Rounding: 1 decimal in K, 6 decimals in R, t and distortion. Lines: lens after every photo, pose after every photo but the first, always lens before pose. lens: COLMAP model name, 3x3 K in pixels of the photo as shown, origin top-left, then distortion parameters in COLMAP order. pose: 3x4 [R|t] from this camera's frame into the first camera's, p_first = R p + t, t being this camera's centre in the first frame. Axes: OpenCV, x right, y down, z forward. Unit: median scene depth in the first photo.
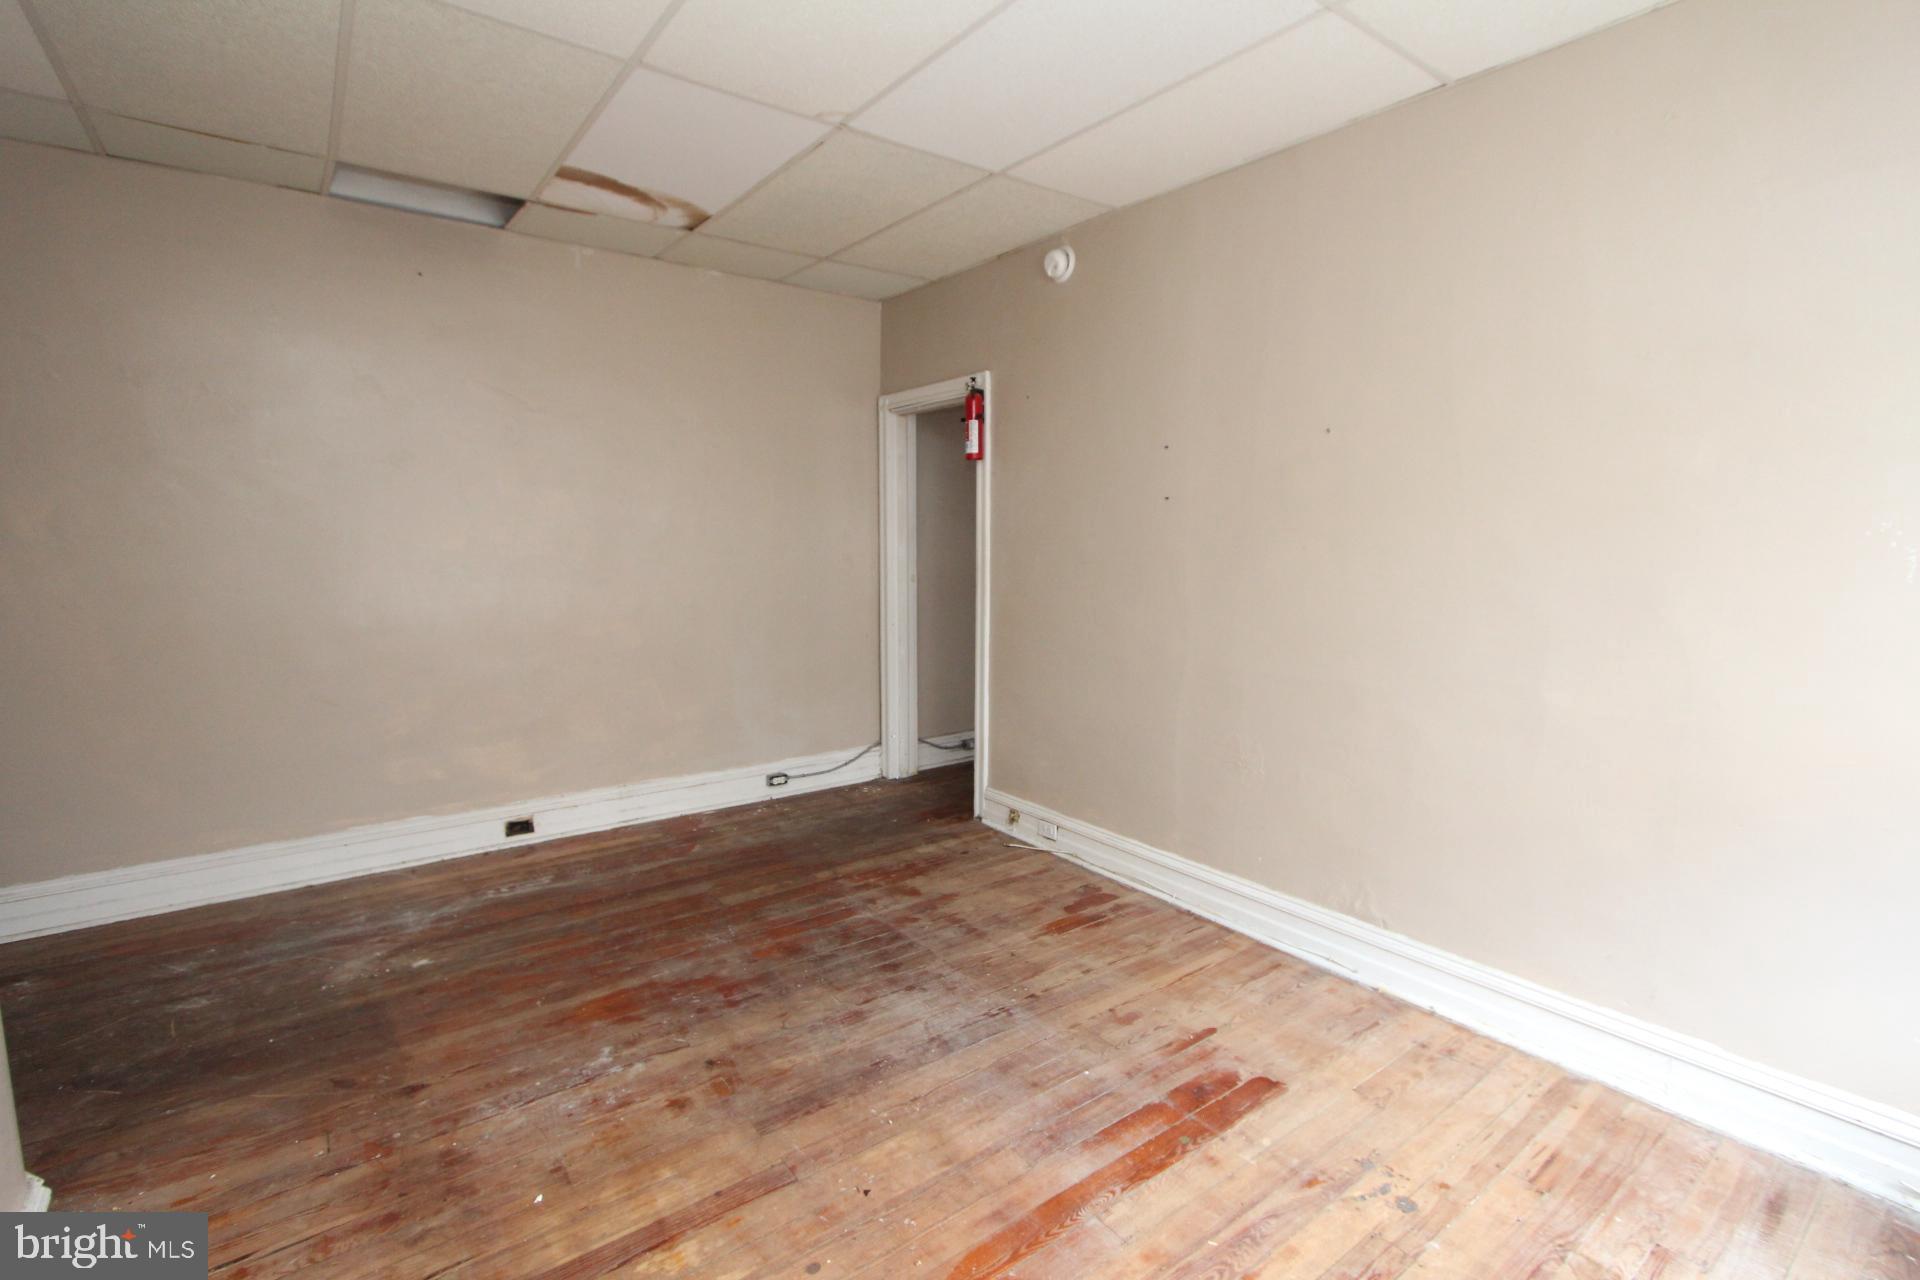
lens RADIAL K [[882.9, 0, 959.3], [0, 882.9, 646.0], [0, 0, 1]] dist [-0.016461, 0.000291]
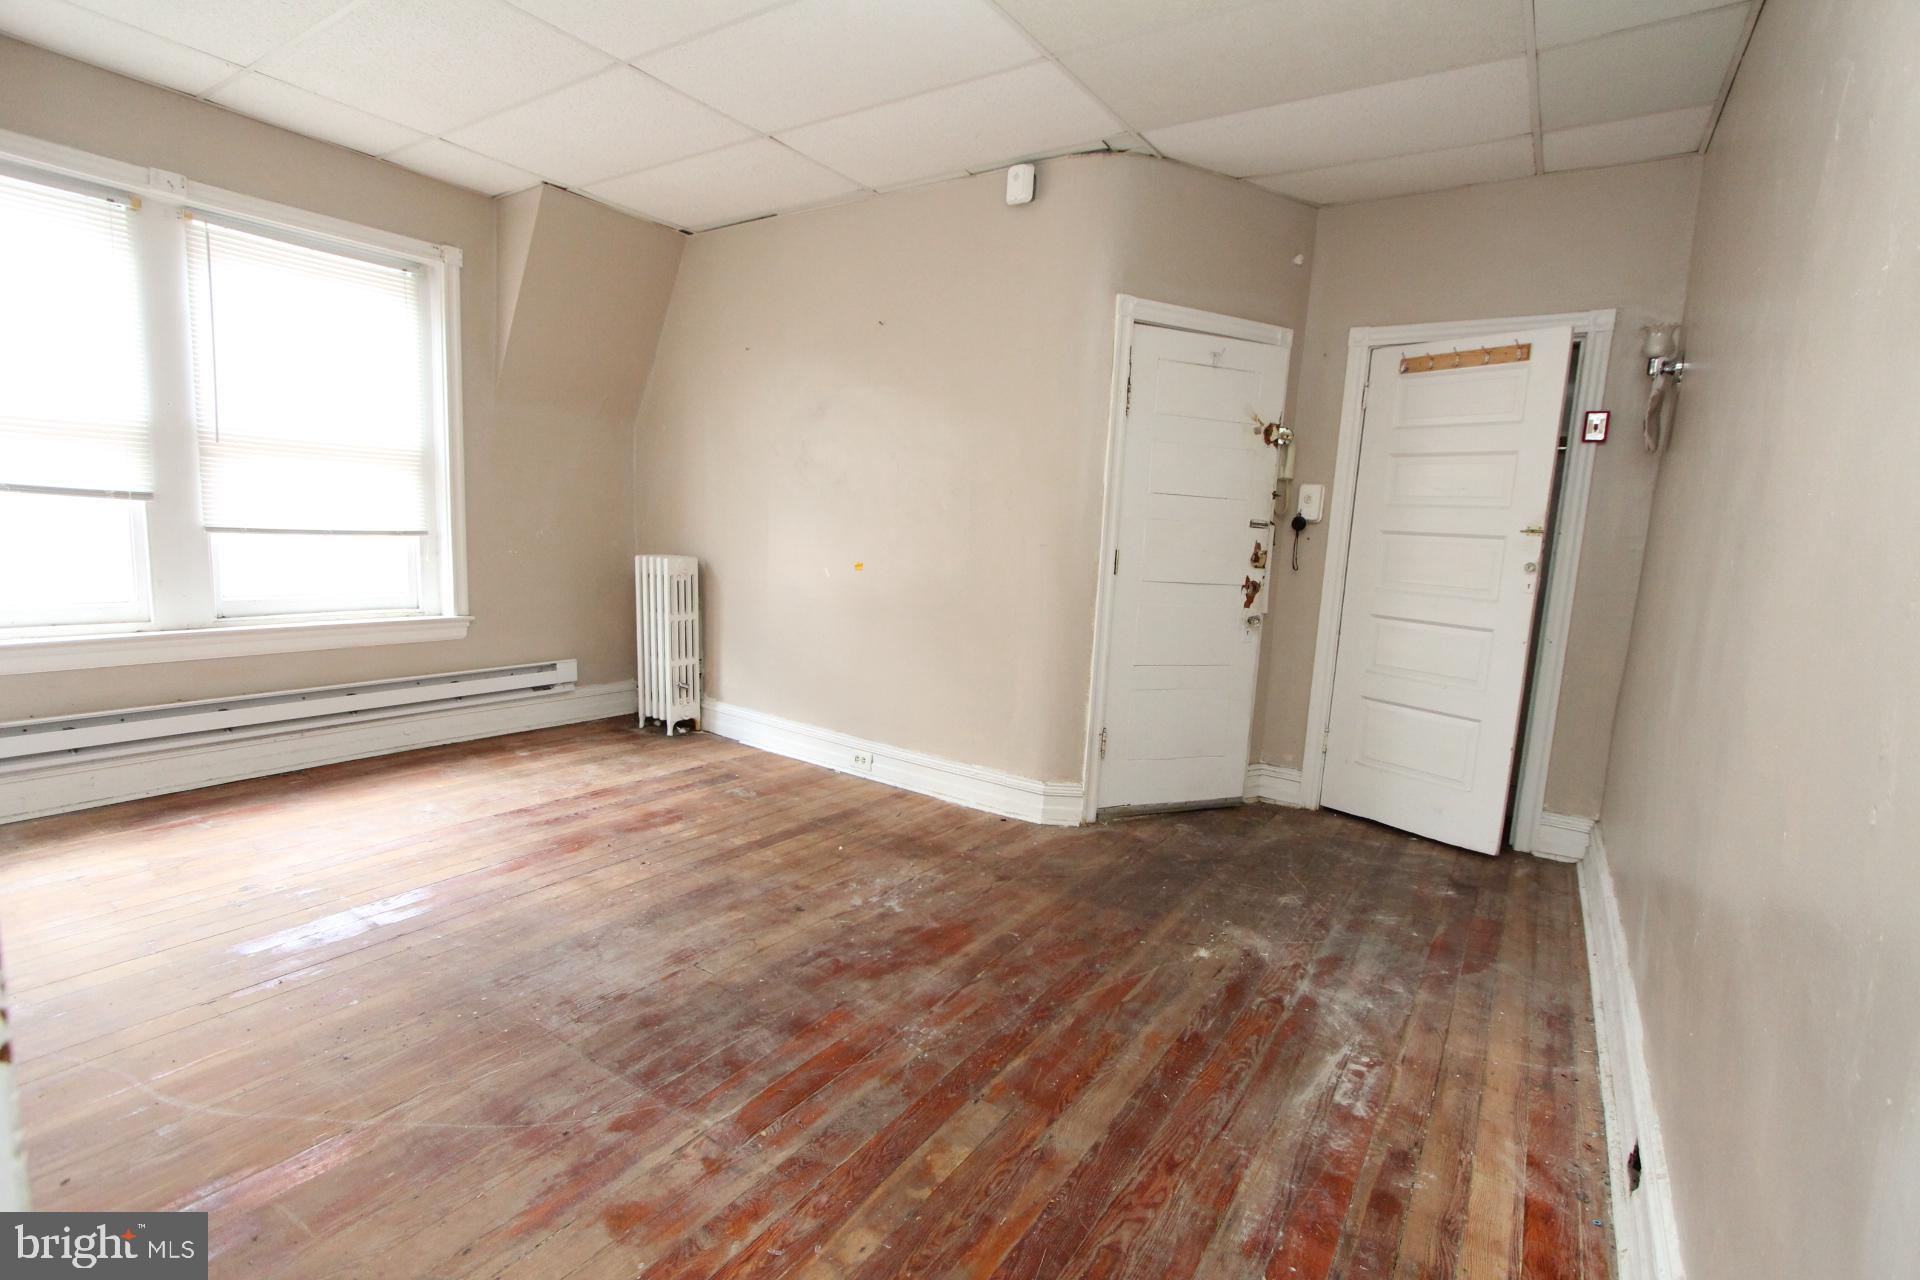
lens RADIAL K [[882.9, 0, 959.3], [0, 882.9, 646.0], [0, 0, 1]] dist [-0.016461, 0.000291]
pose [[-0.944726, -0.010049, -0.327706, -0.078642], [-0.097638, 0.962802, 0.251951, -0.147038], [0.312985, 0.270021, -0.910565, 1.672329]]
